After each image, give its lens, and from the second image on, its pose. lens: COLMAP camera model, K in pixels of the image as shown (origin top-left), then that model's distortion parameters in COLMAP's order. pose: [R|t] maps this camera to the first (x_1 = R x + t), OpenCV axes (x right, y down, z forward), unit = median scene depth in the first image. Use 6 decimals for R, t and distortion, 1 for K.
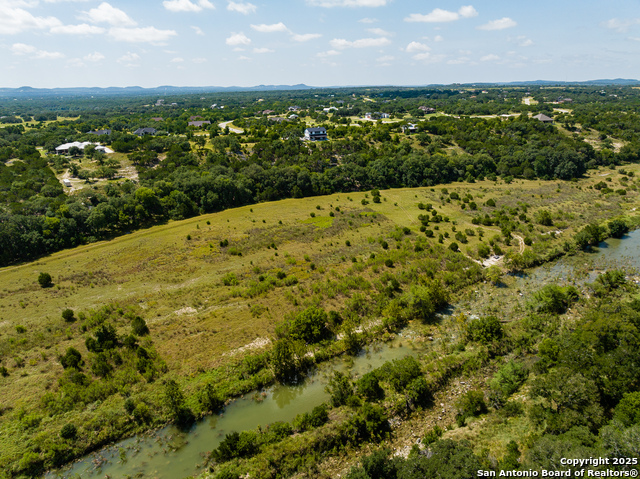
lens RADIAL K [[451.4, 0, 317.7], [0, 451.4, 240.4], [0, 0, 1]] dist [-0.047523, 0.017056]
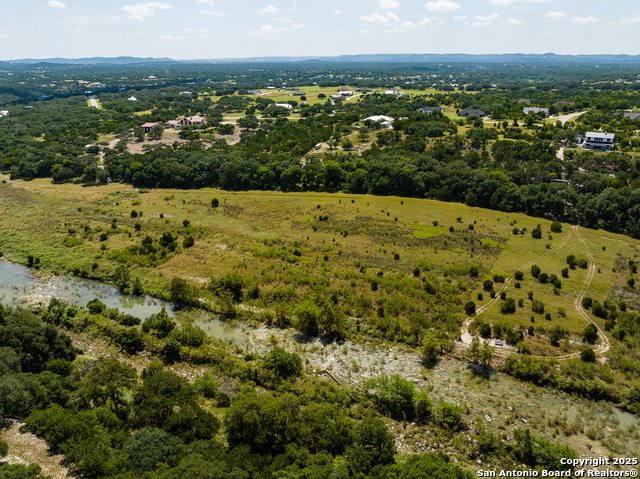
lens RADIAL K [[451.4, 0, 319.3], [0, 451.4, 243.6], [0, 0, 1]] dist [-0.047523, 0.017056]
pose [[0.512726, 0.333679, -0.791057, 0.649859], [-0.272107, 0.937040, 0.218890, -0.164113], [0.814291, 0.103021, 0.571241, 0.281437]]
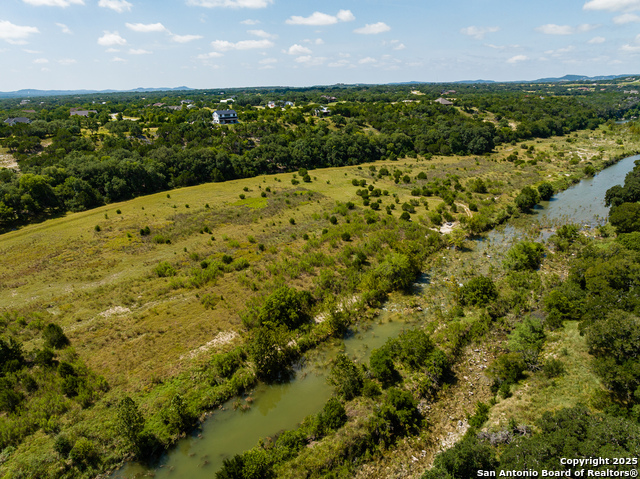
lens RADIAL K [[451.4, 0, 319.0], [0, 451.4, 238.4], [0, 0, 1]] dist [-0.047523, 0.017056]
pose [[0.969663, -0.076726, 0.232091, -0.079887], [0.079258, 0.996853, -0.001592, 0.039967], [-0.231239, 0.019939, 0.972693, 0.112262]]
